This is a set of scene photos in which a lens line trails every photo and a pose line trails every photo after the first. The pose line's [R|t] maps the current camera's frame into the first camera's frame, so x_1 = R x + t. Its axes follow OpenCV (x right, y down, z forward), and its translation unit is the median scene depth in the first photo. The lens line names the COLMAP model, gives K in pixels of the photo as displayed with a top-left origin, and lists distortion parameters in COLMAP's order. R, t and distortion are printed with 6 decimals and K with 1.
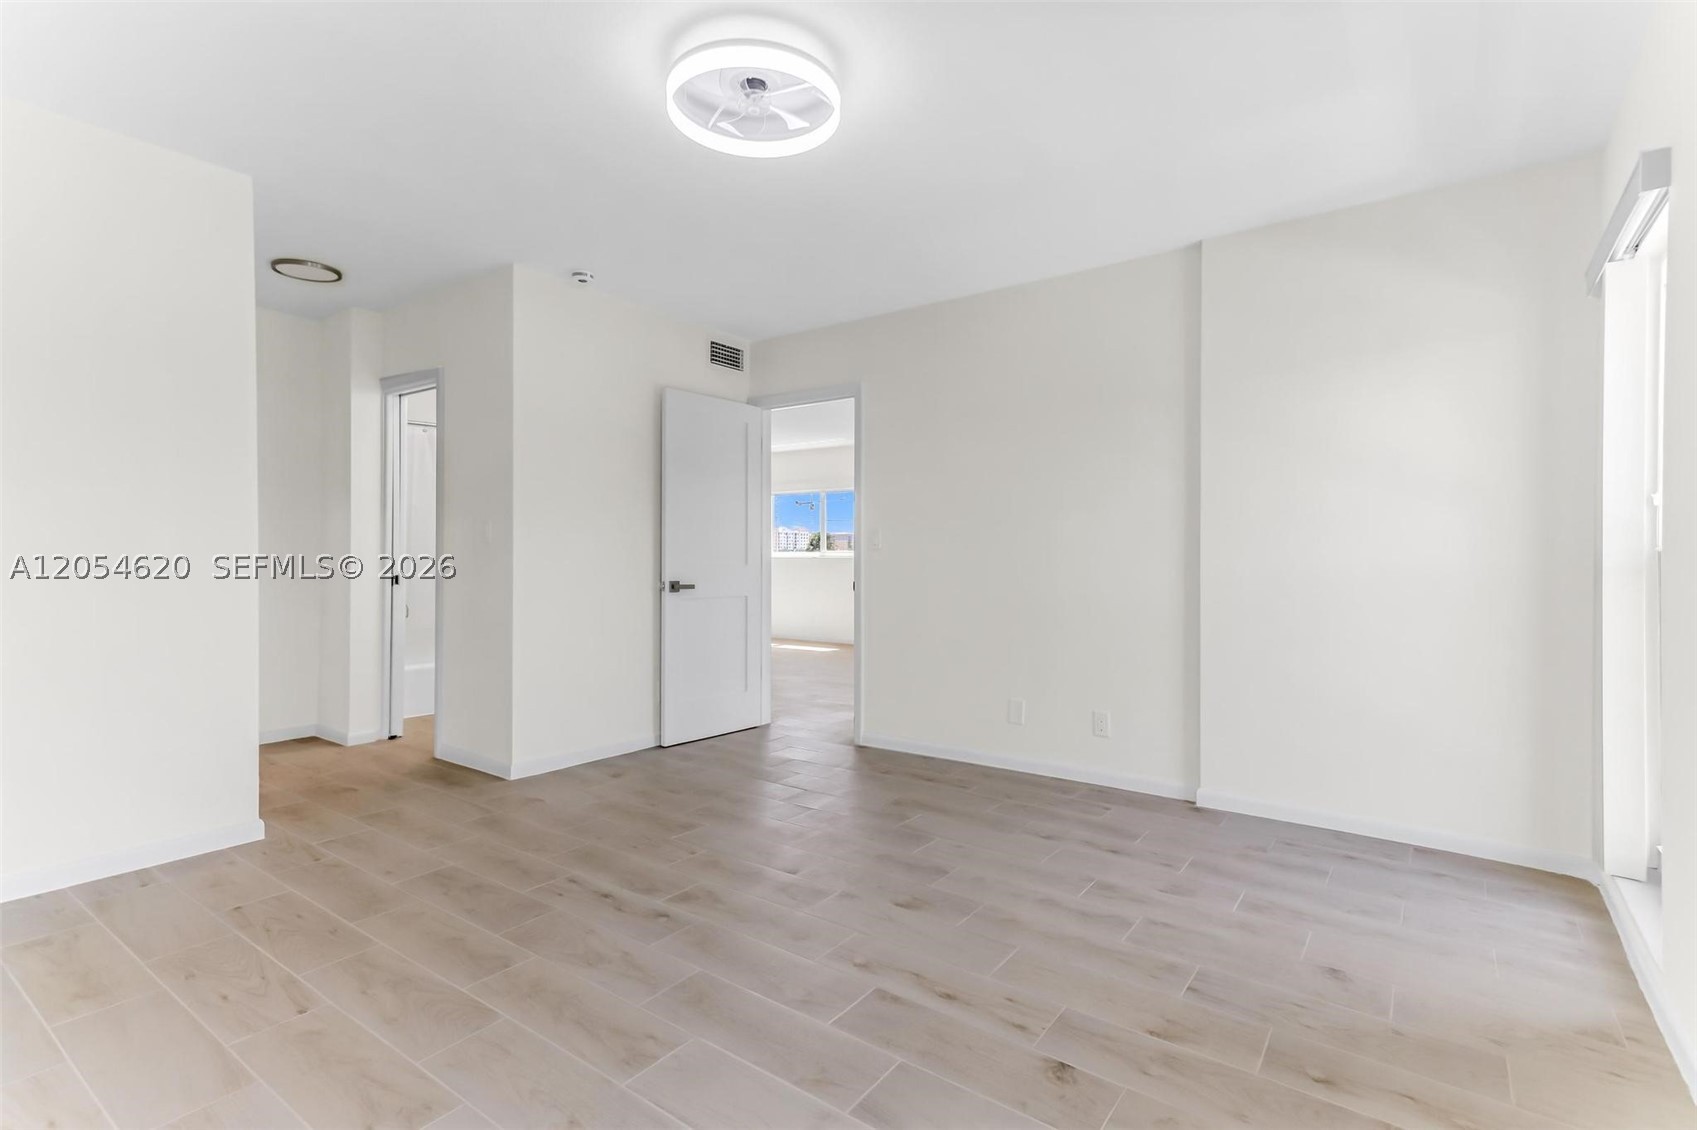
lens RADIAL K [[813.9, 0, 844.4], [0, 813.9, 557.3], [0, 0, 1]] dist [0.035354, 0.000429]
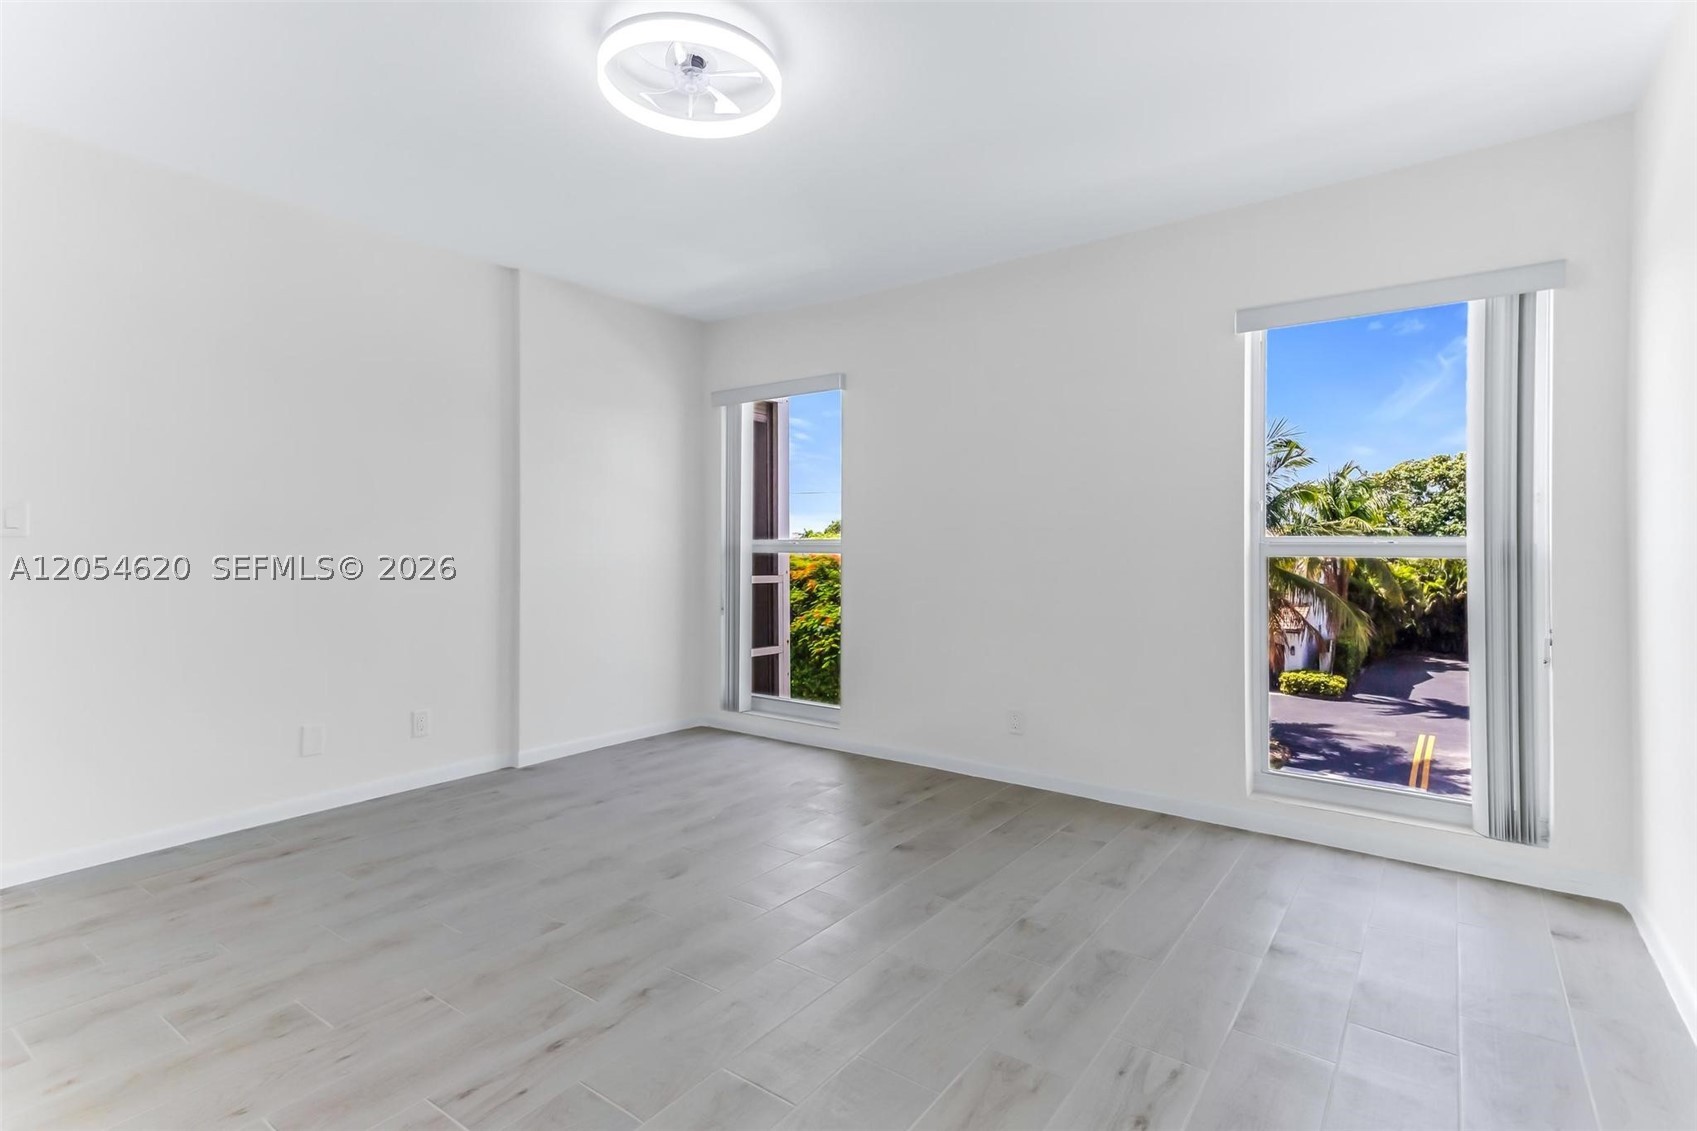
lens RADIAL K [[842.6, 0, 844.9], [0, 842.6, 556.8], [0, 0, 1]] dist [0.024394, 0.000128]
pose [[-0.020443, -0.010554, 0.999735, -0.996498], [-0.004531, 0.999935, 0.010463, -0.003644], [-0.999781, -0.004316, -0.020490, 0.772479]]
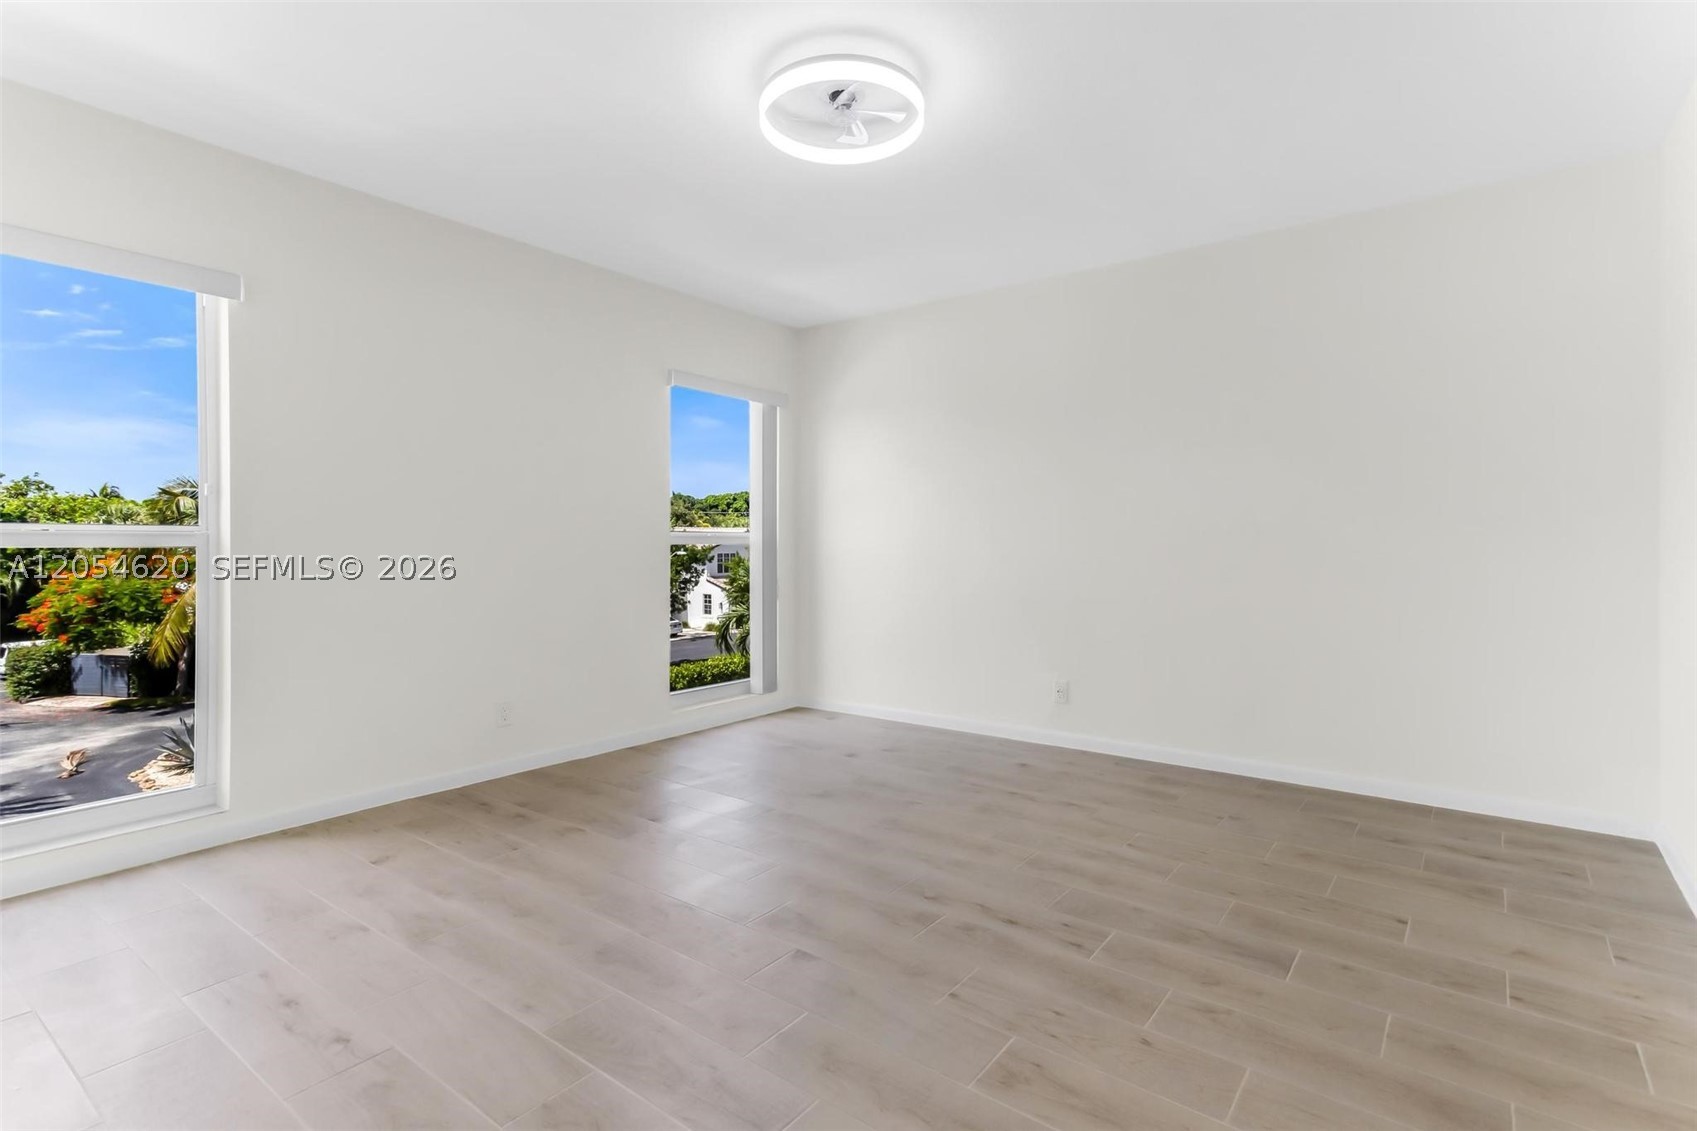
lens RADIAL K [[813.9, 0, 844.4], [0, 813.9, 557.8], [0, 0, 1]] dist [0.035354, 0.000429]
pose [[-0.999866, -0.005933, 0.015266, -0.120321], [-0.005733, 0.999897, 0.013163, 0.008944], [-0.015343, 0.013074, -0.999797, 1.876999]]
